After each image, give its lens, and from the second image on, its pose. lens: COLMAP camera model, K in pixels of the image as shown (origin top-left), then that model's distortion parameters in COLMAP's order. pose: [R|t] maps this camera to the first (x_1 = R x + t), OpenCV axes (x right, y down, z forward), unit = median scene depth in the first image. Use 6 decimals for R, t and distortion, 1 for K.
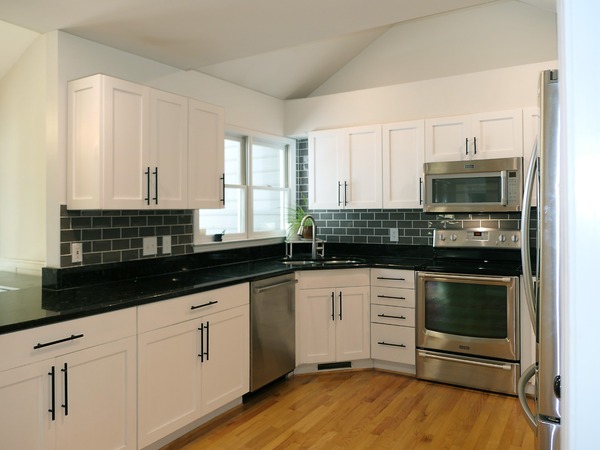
lens RADIAL K [[495.6, 0, 300.3], [0, 495.6, 208.1], [0, 0, 1]] dist [-0.062199, 0.001062]
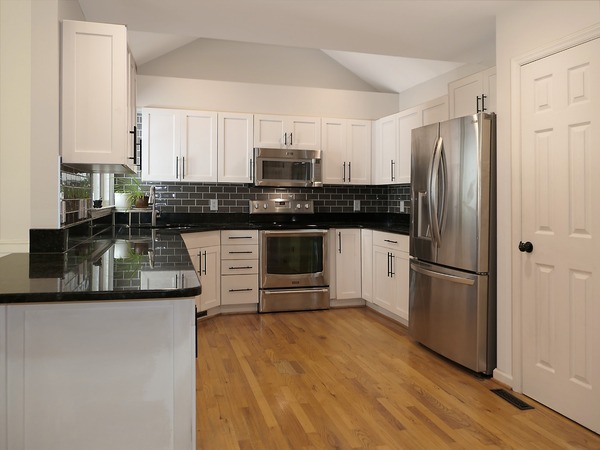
lens RADIAL K [[495.6, 0, 300.3], [0, 495.6, 208.1], [0, 0, 1]] dist [-0.062199, 0.001062]
pose [[0.644102, 0.001394, 0.764938, -0.657131], [-0.019636, 0.999699, 0.014712, 0.044272], [-0.764688, -0.024497, 0.643935, 0.071197]]
